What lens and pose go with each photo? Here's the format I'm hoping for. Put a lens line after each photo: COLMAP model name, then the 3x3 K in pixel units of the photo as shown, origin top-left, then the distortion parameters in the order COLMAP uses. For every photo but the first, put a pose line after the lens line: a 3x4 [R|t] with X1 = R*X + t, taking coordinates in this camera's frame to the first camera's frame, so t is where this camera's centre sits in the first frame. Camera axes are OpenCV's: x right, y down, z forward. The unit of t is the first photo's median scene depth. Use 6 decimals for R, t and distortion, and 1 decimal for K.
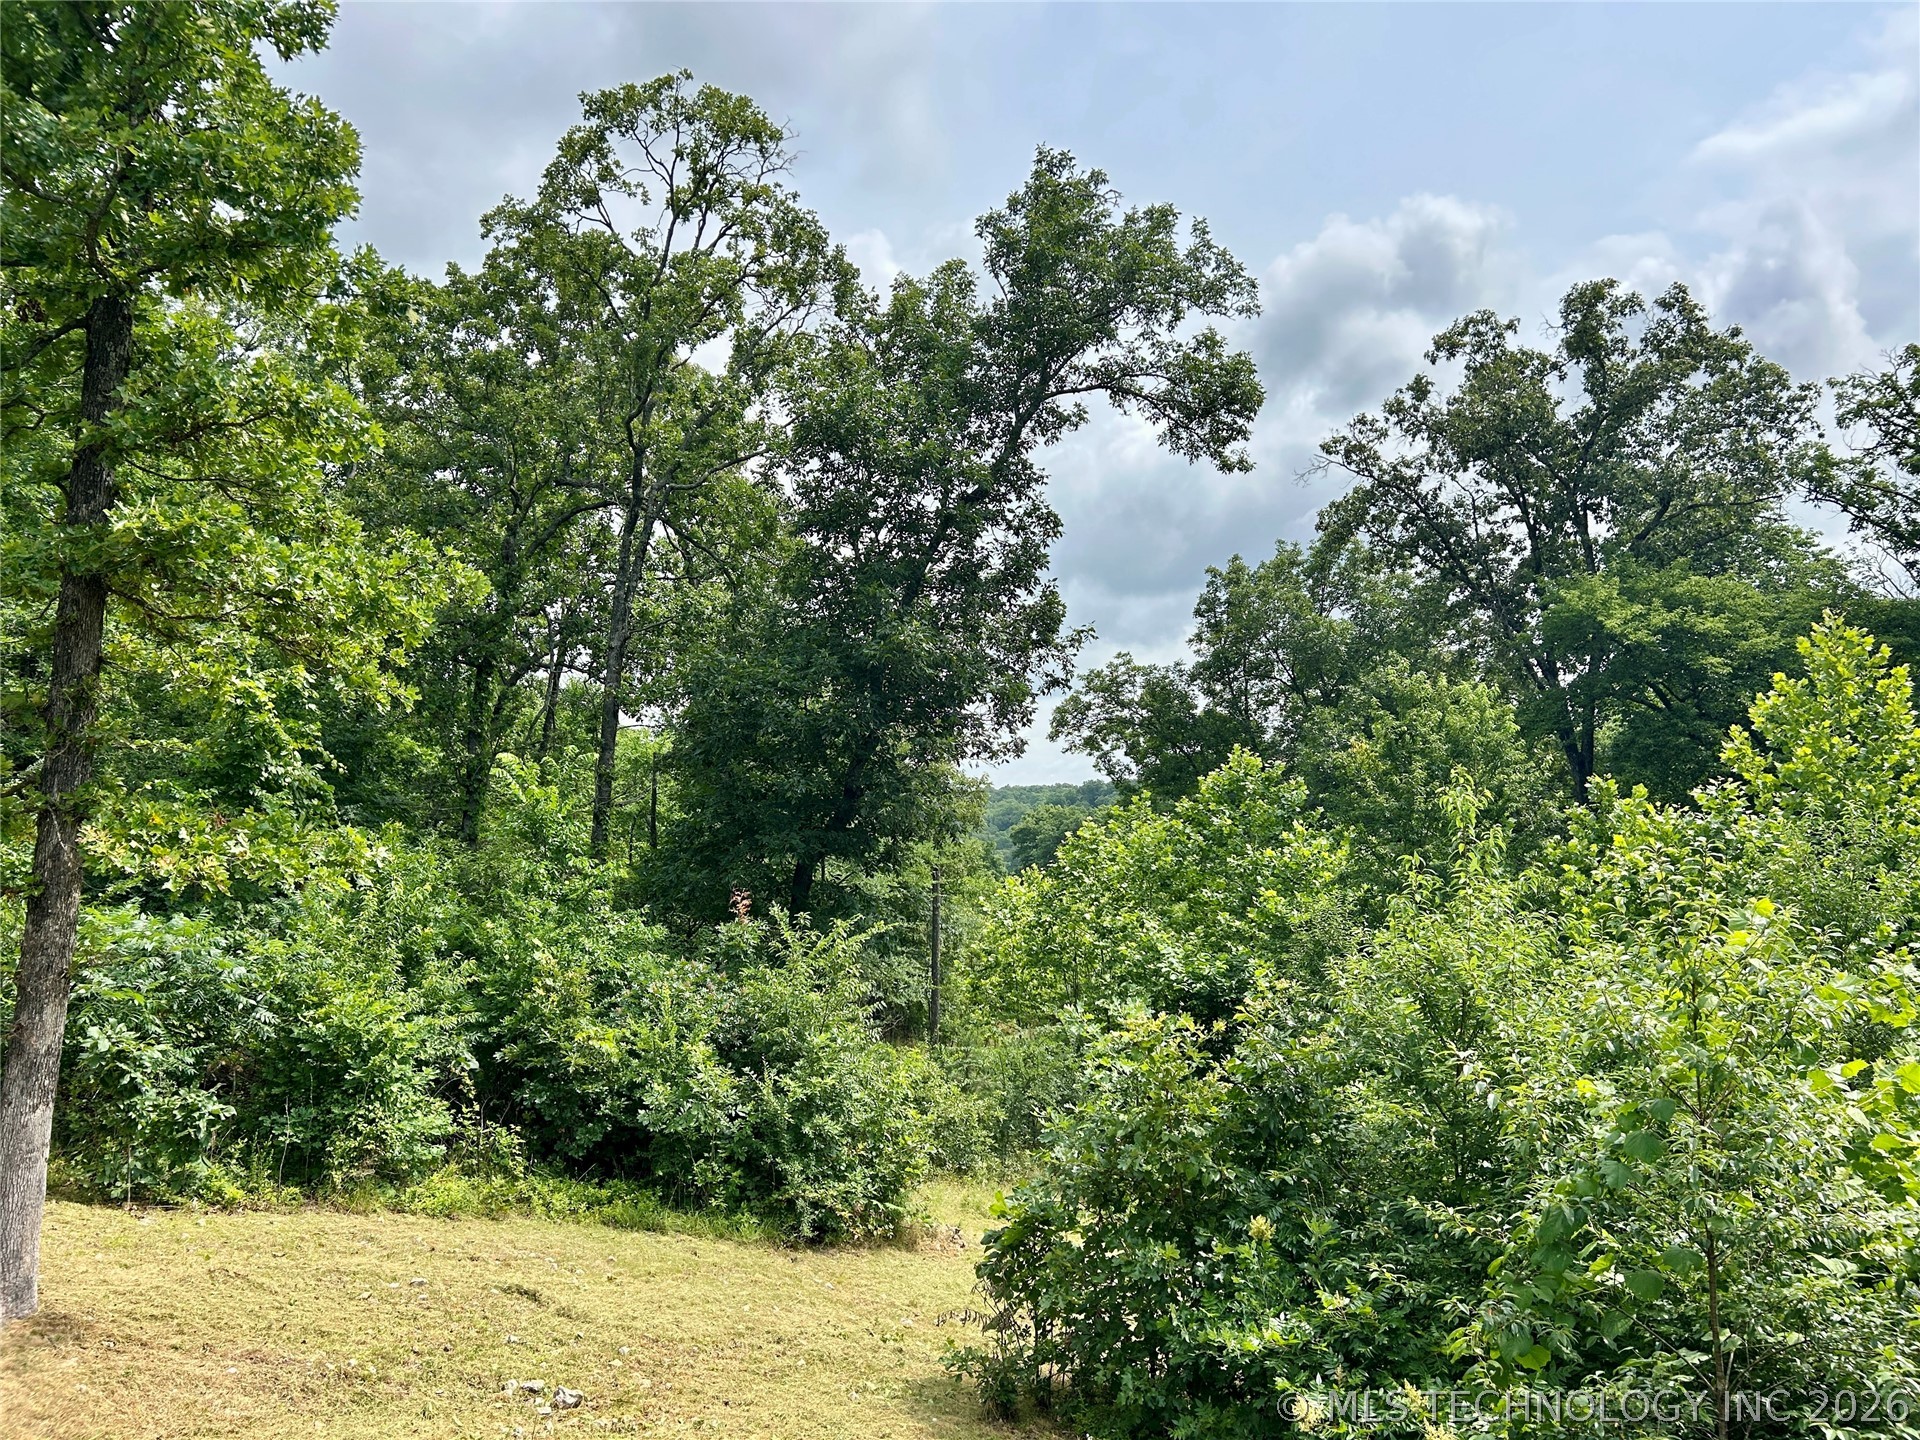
lens RADIAL K [[1430.4, 0, 990.0], [0, 1430.4, 761.0], [0, 0, 1]] dist [0.044217, -0.001590]
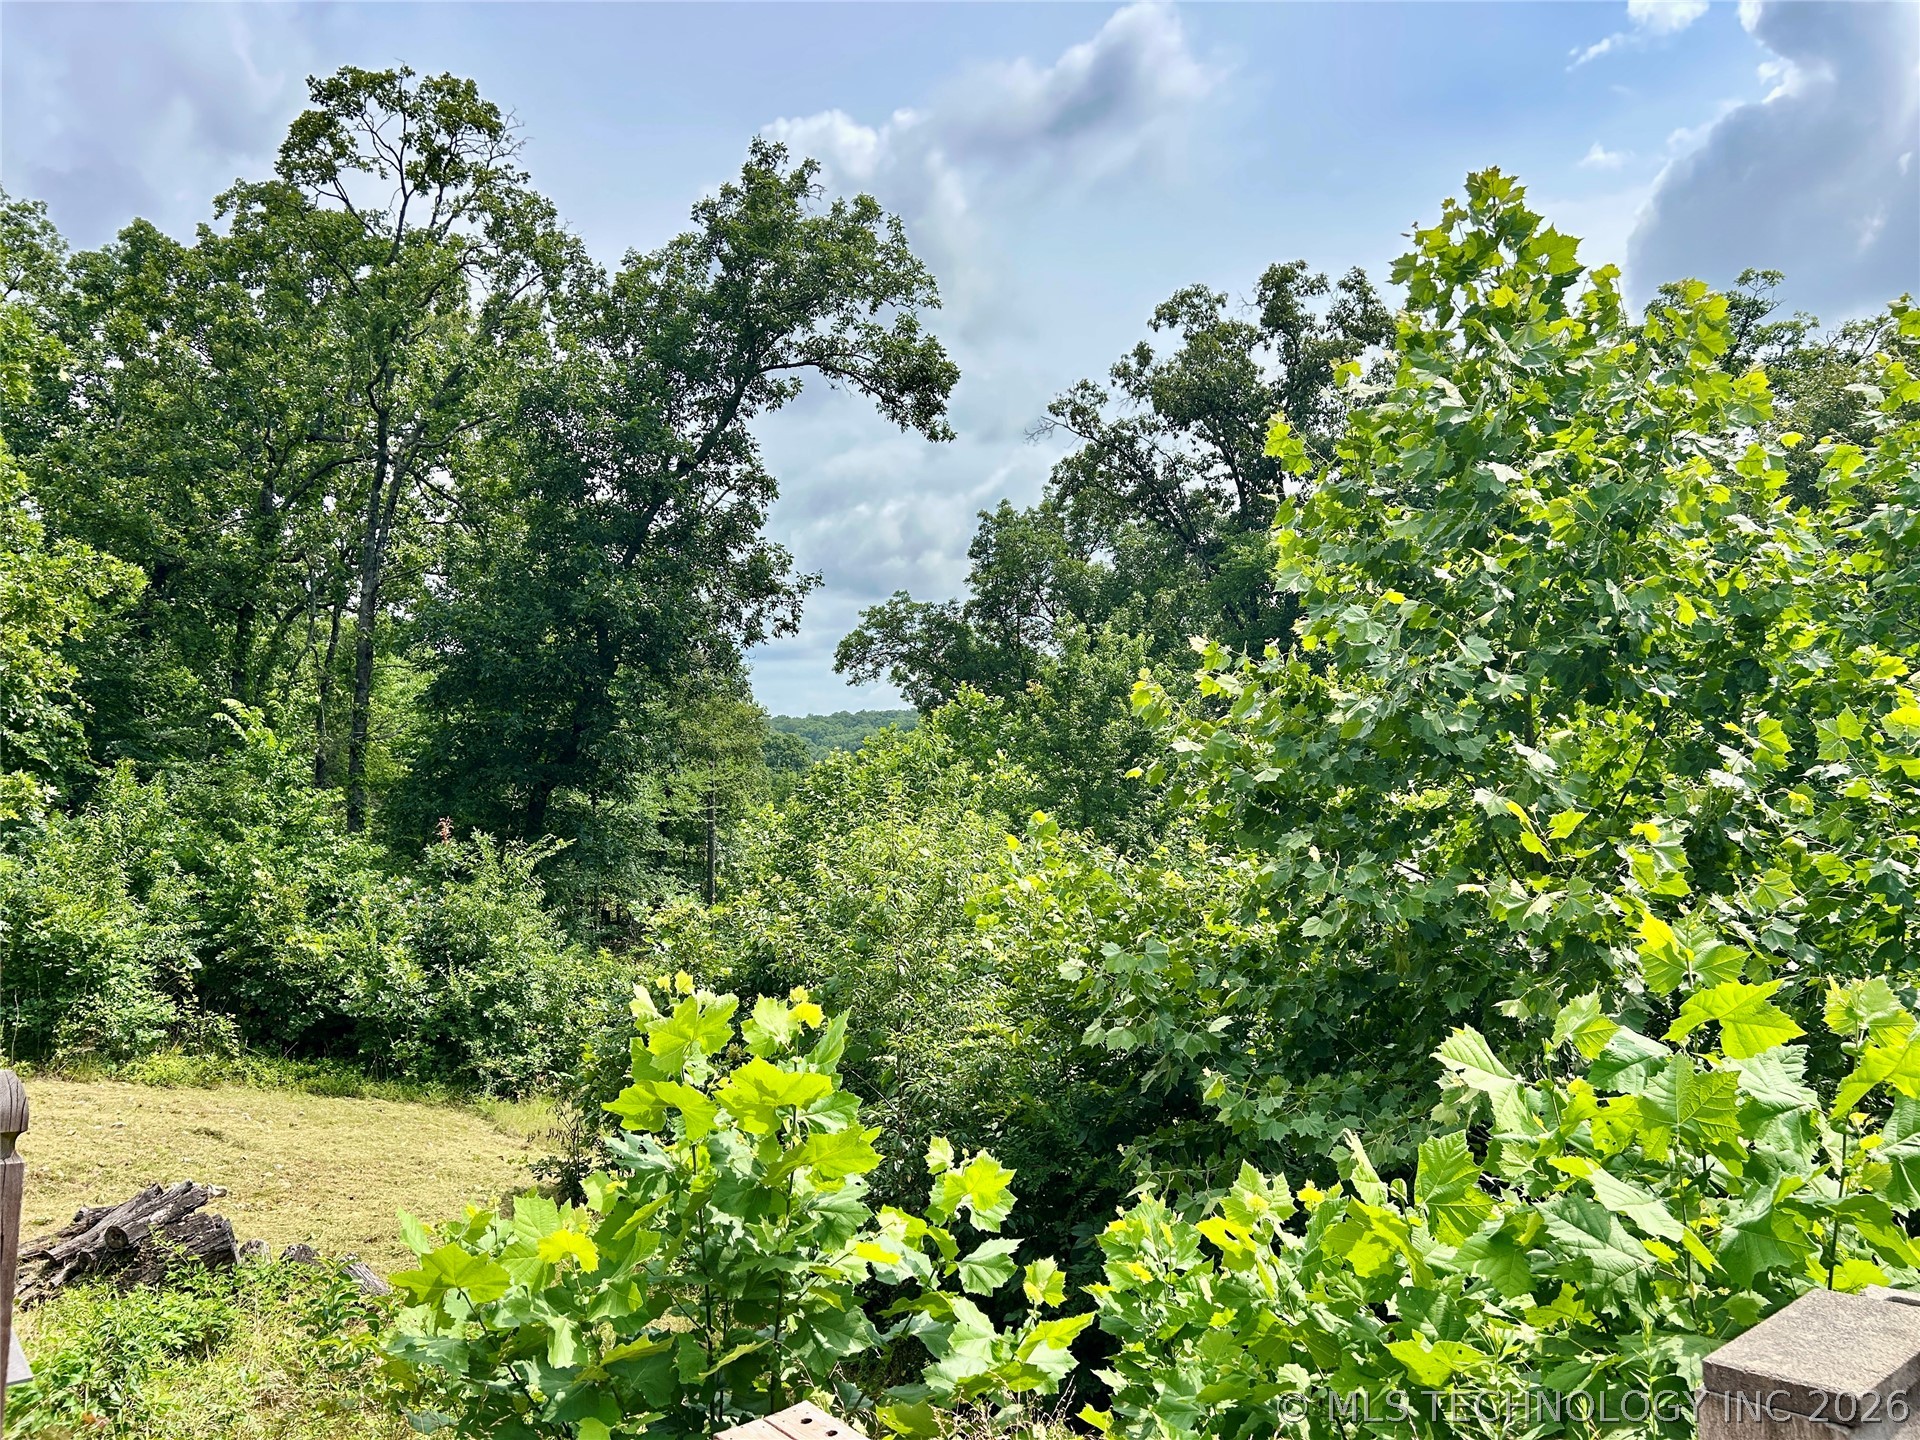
lens RADIAL K [[1408.6, 0, 958.7], [0, 1408.6, 767.0], [0, 0, 1]] dist [0.068782, -0.051823]
pose [[0.996472, -0.005876, 0.083726, 0.094243], [0.000995, 0.998303, 0.058221, -0.010885], [-0.083926, -0.057932, 0.994787, -0.118625]]
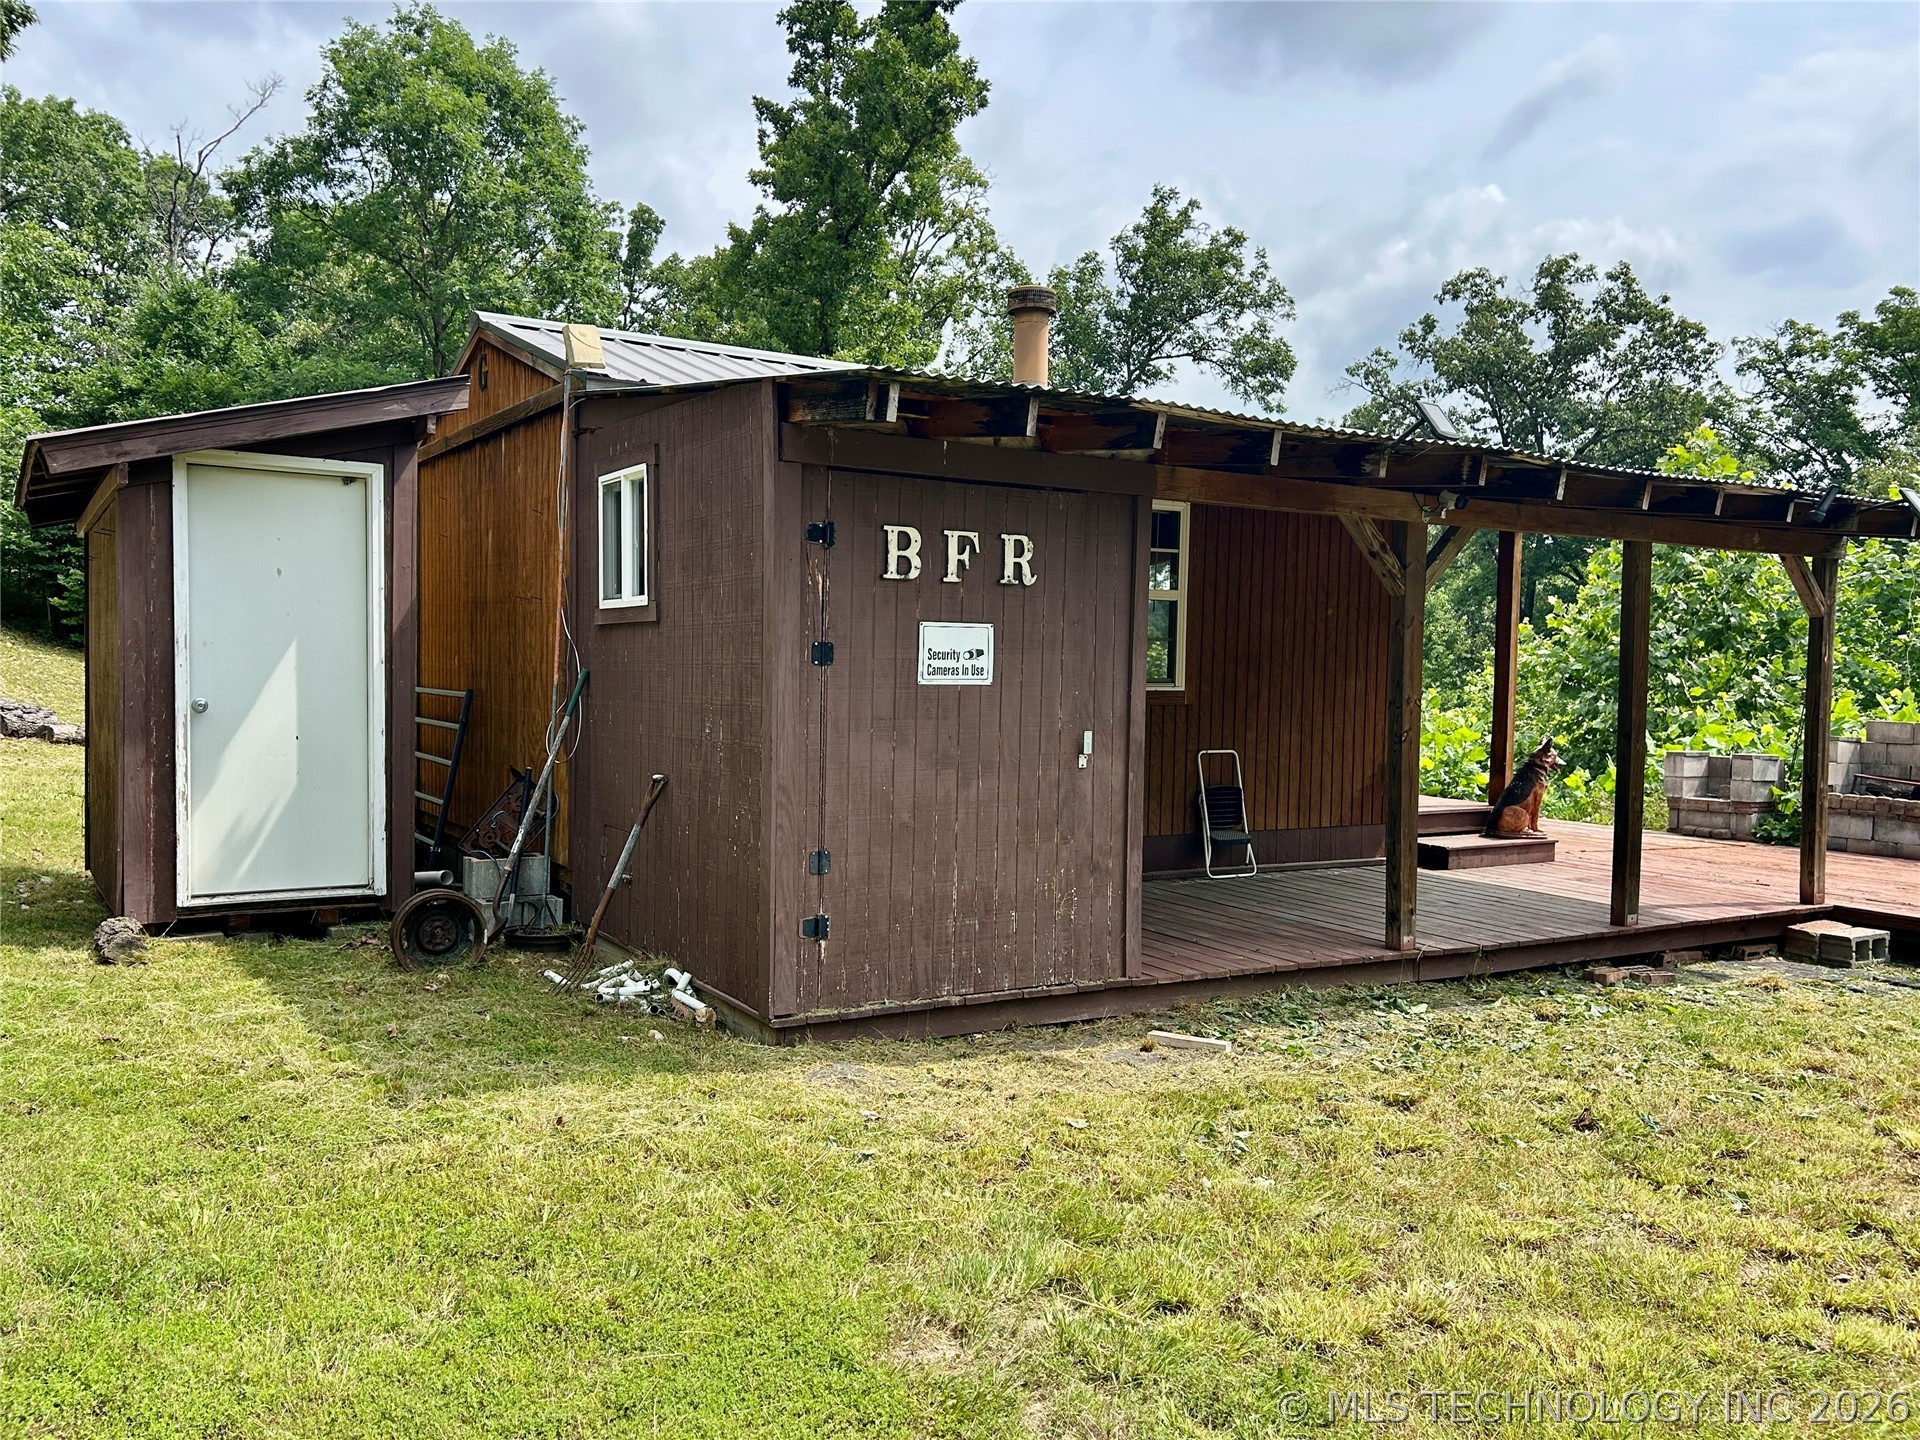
lens RADIAL K [[1421.7, 0, 960.0], [0, 1421.7, 720.0], [0, 0, 1]] dist [0.030747, -0.004492]
pose [[0.997411, 0.053741, -0.047783, -0.064405], [-0.048163, 0.992645, 0.111072, -0.035416], [0.053400, -0.108483, 0.992663, -0.505961]]
